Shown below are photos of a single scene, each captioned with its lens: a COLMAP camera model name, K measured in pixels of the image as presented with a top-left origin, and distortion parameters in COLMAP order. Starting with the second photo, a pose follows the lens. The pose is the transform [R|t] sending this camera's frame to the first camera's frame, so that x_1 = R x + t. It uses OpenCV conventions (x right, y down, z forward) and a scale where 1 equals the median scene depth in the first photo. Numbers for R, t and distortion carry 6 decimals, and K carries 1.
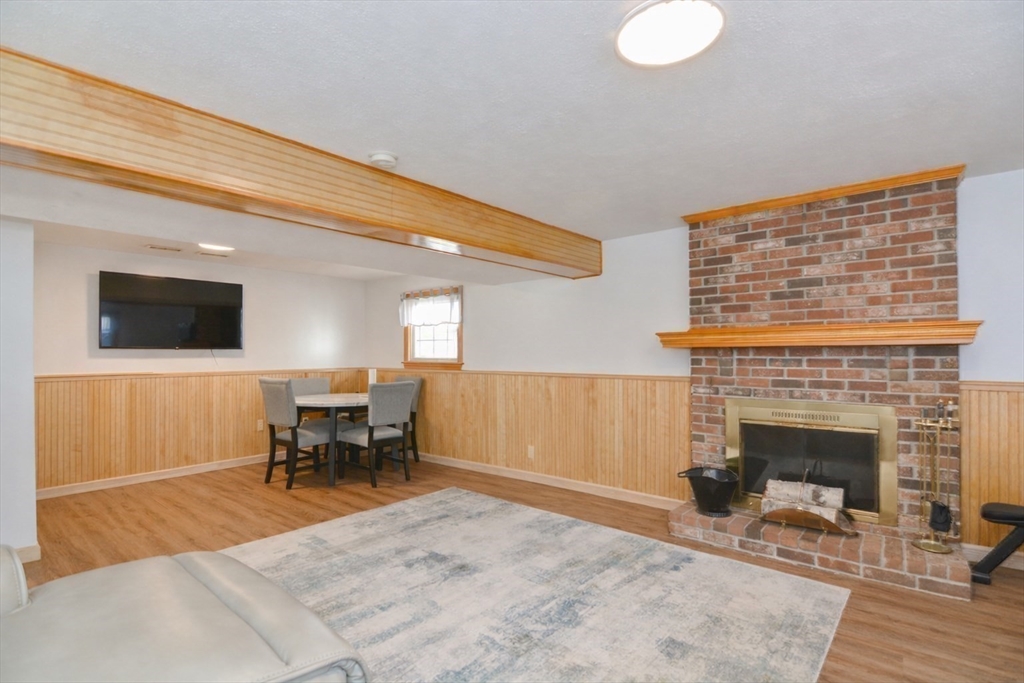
lens RADIAL K [[504.2, 0, 514.5], [0, 504.2, 351.2], [0, 0, 1]] dist [-0.004695, -0.003044]
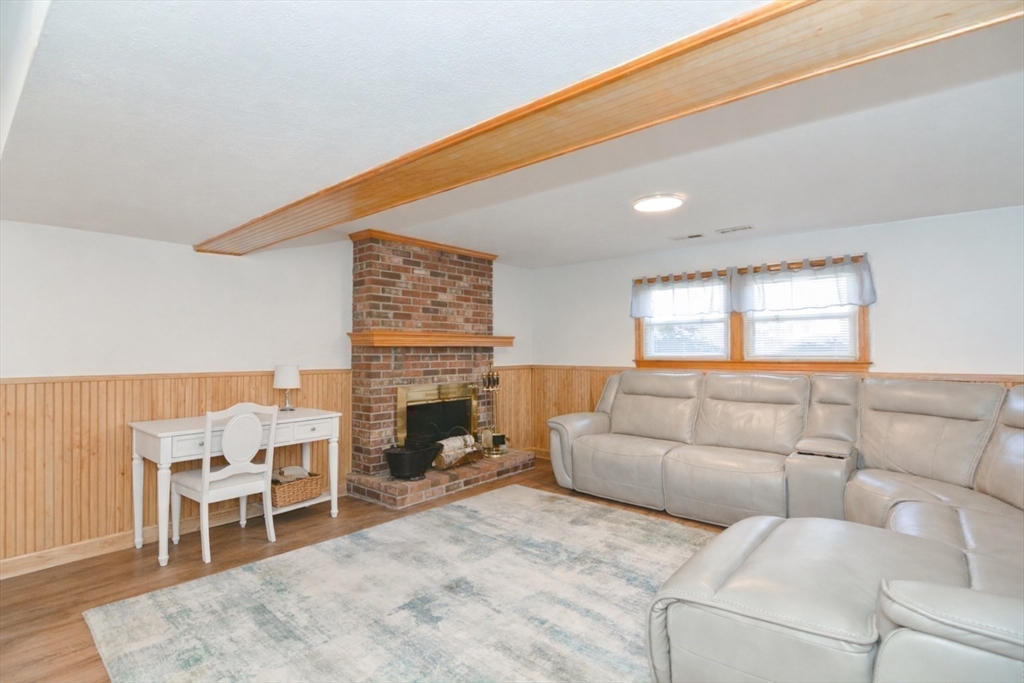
lens RADIAL K [[504.2, 0, 513.5], [0, 504.2, 341.9], [0, 0, 1]] dist [-0.004695, -0.003044]
pose [[-0.012472, 0.021601, 0.999689, -0.897544], [0.001297, 0.999766, -0.021586, 0.008491], [-0.999921, 0.001028, -0.012497, 0.793622]]
